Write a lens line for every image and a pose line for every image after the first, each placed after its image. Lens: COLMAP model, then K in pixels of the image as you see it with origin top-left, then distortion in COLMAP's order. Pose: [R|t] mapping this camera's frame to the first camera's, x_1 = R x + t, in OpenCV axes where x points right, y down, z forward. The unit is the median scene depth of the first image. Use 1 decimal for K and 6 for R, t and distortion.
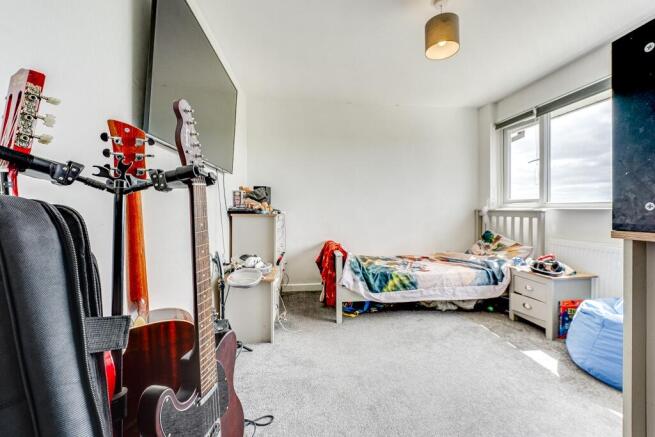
lens RADIAL K [[271.1, 0, 329.9], [0, 271.1, 220.5], [0, 0, 1]] dist [-0.001018, 0.000471]
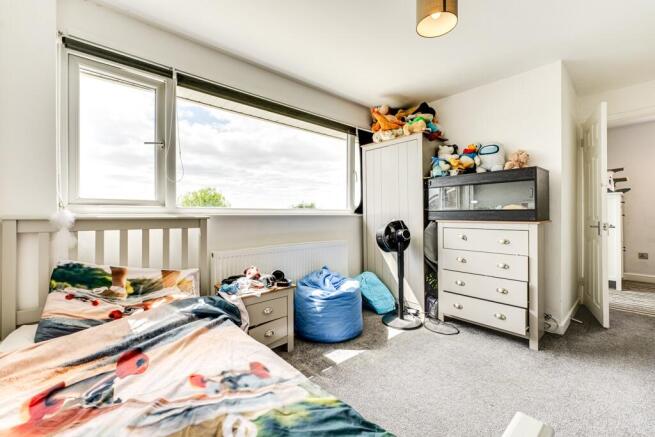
lens RADIAL K [[271.1, 0, 329.9], [0, 271.1, 220.5], [0, 0, 1]] dist [-0.001018, 0.000471]
pose [[-0.613984, 0.020043, 0.789064, -0.029479], [0.038267, 0.999258, 0.004394, -0.018592], [-0.788390, 0.032892, -0.614296, 1.119882]]
